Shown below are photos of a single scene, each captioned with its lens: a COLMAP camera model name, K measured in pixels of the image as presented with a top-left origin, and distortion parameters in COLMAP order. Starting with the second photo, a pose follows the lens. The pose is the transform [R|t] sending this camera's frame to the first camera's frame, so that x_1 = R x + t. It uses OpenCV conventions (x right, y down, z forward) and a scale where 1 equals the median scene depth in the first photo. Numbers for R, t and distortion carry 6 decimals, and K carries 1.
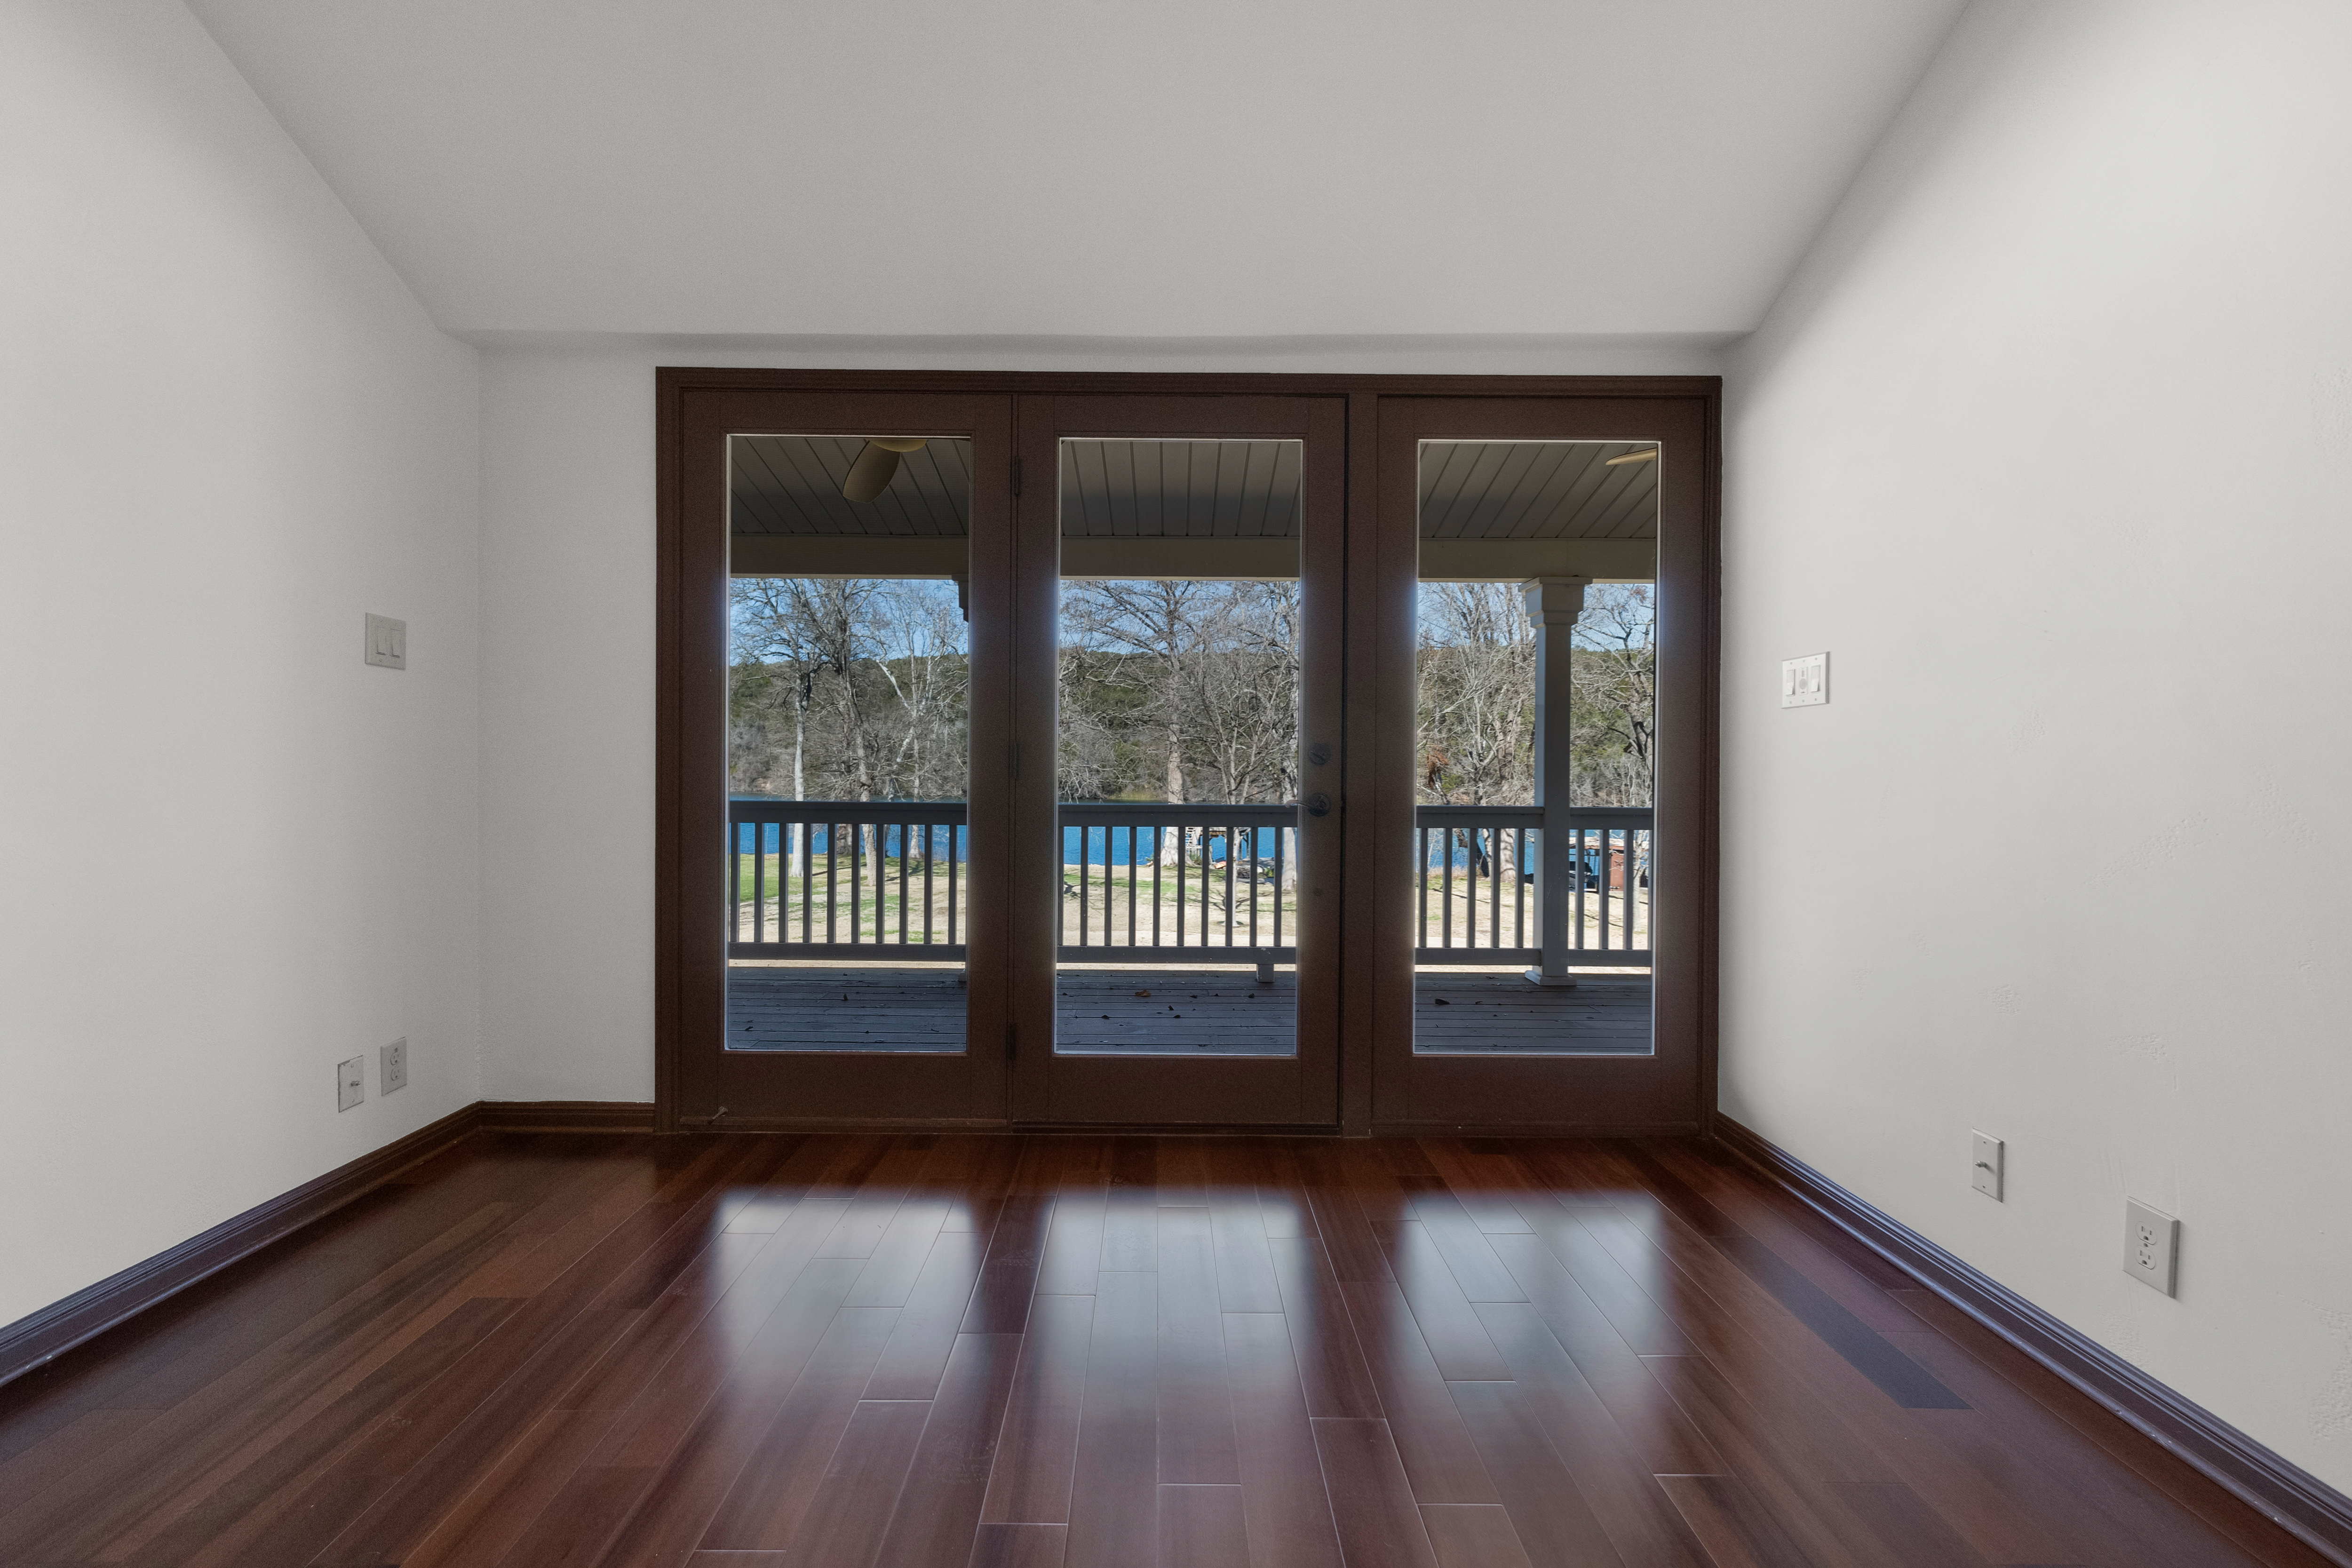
lens RADIAL K [[1016.6, 0, 1166.5], [0, 1016.6, 775.0], [0, 0, 1]] dist [0.003966, 0.000088]
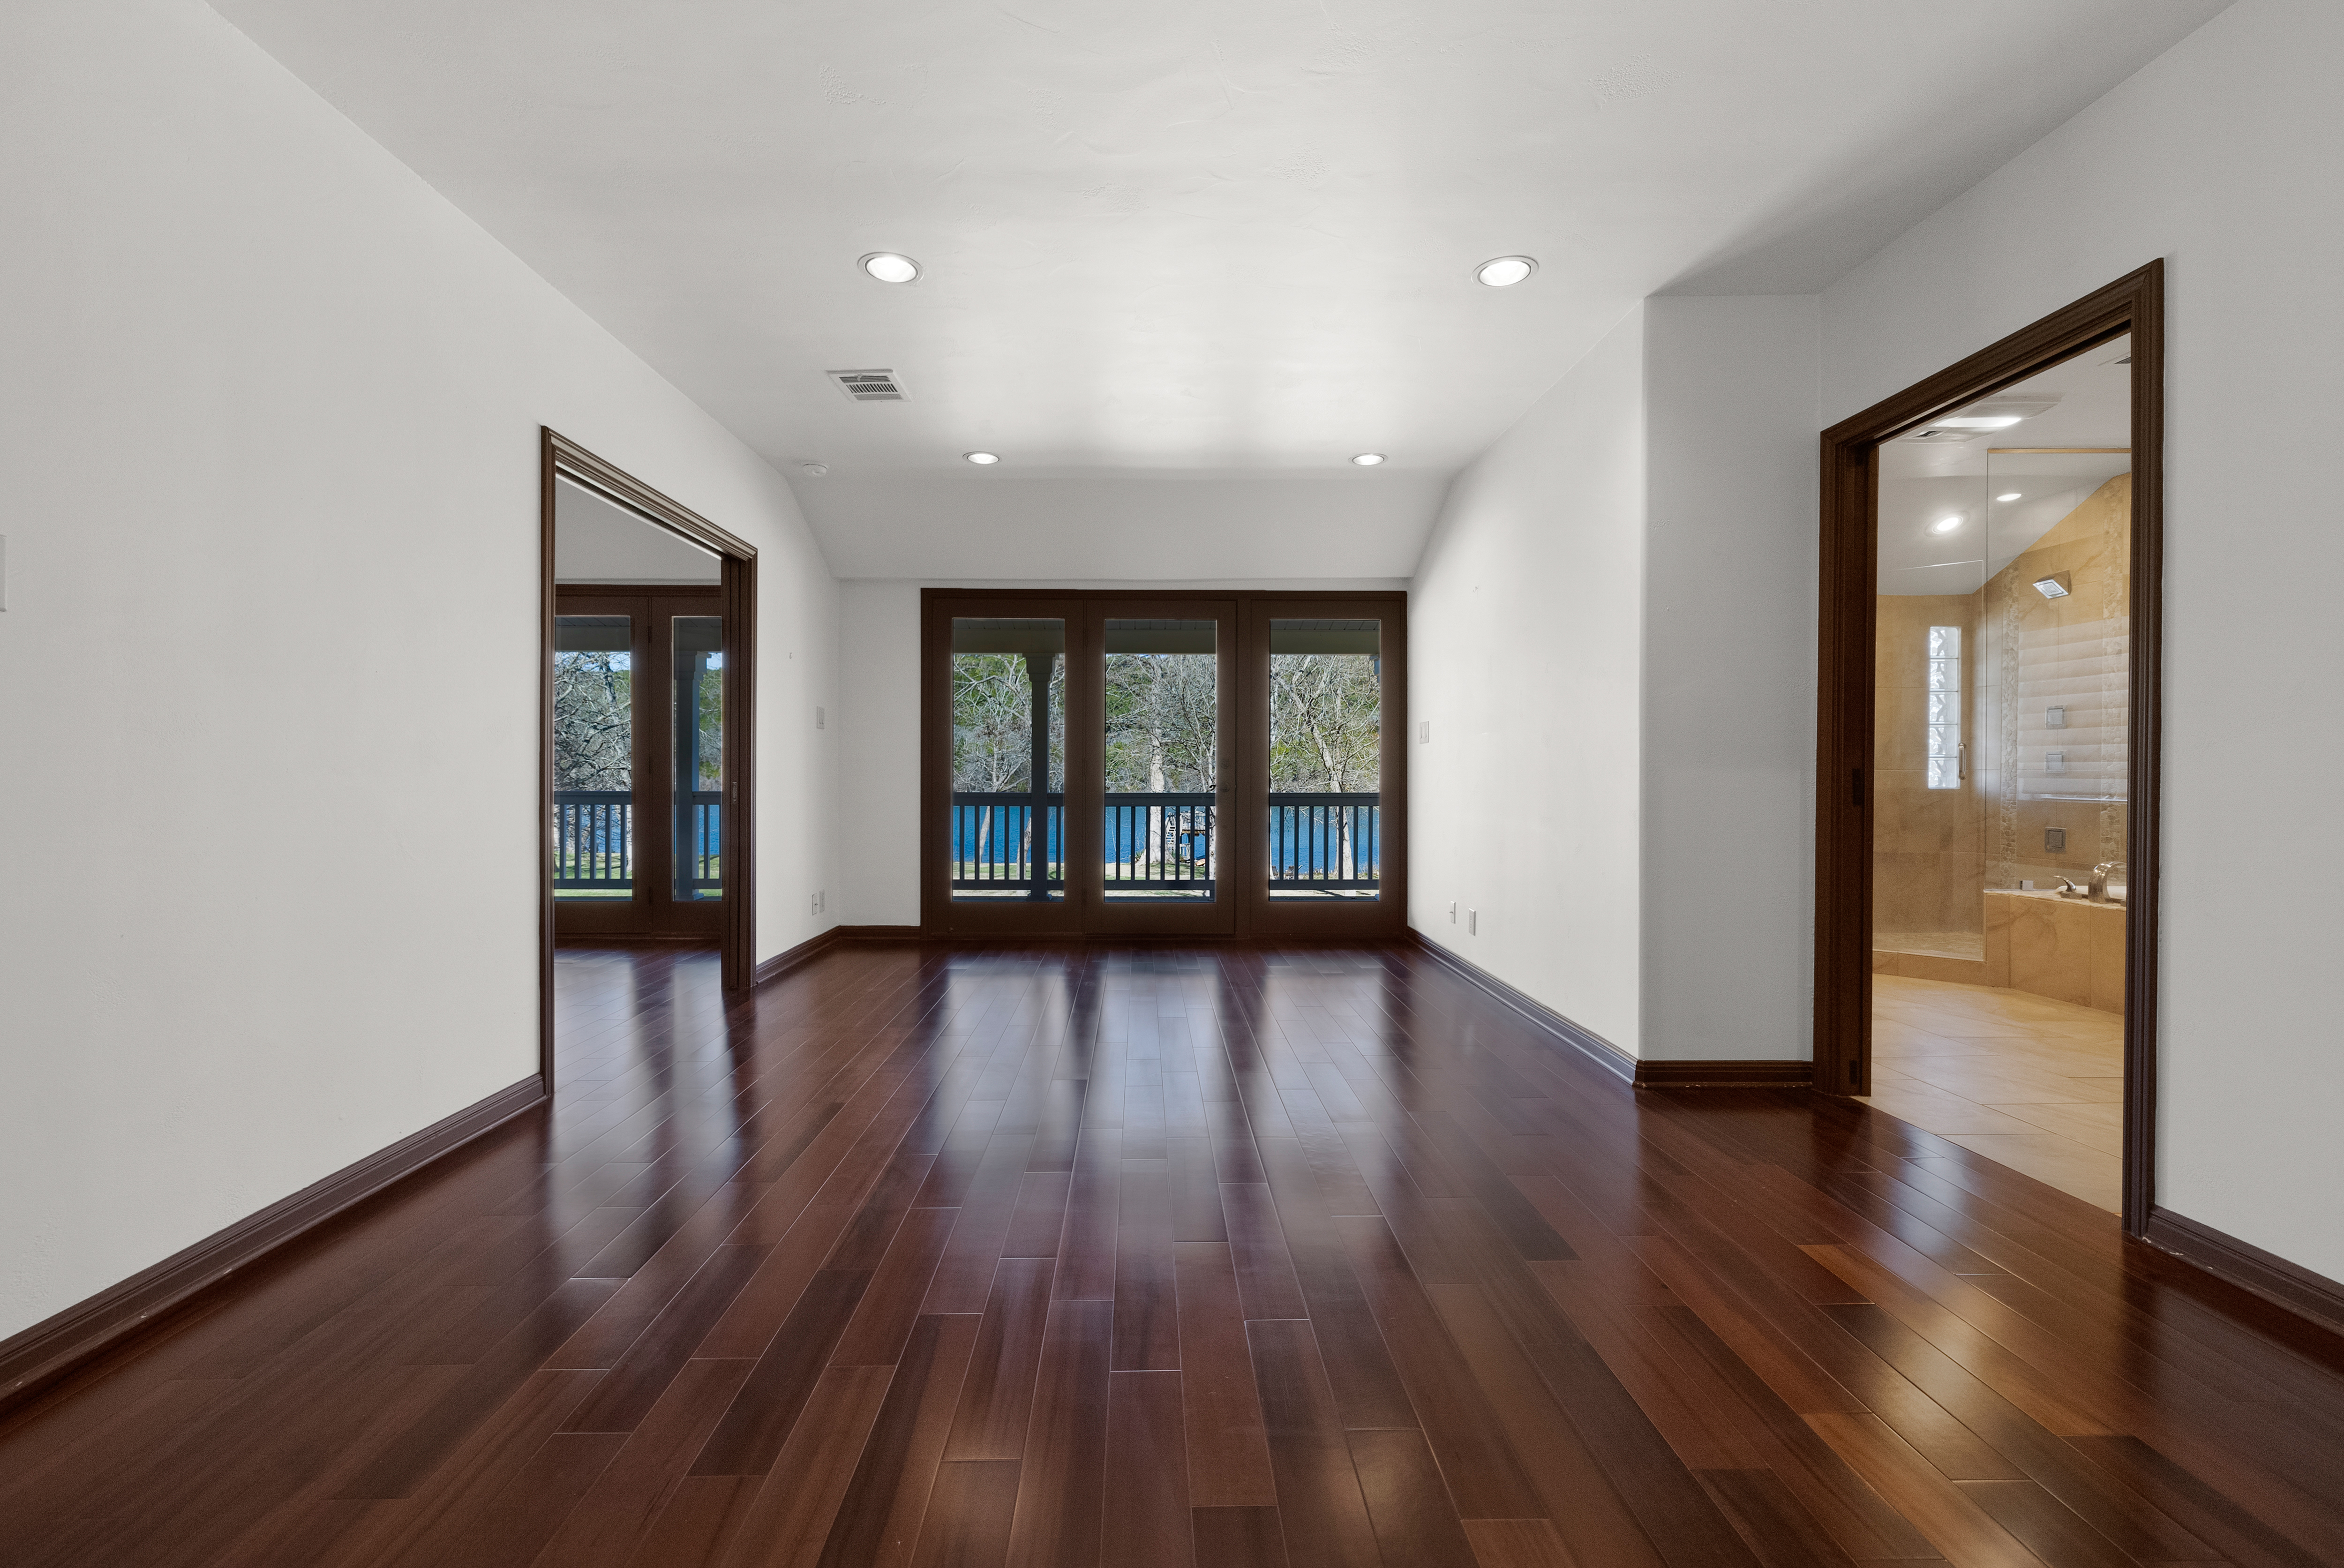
lens RADIAL K [[1013.1, 0, 1162.5], [0, 1013.1, 775.0], [0, 0, 1]] dist [0.003966, 0.000088]
pose [[0.999878, -0.005749, 0.014550, -0.016109], [0.005878, 0.999944, -0.008836, 0.022281], [-0.014498, 0.008921, 0.999855, -1.155038]]
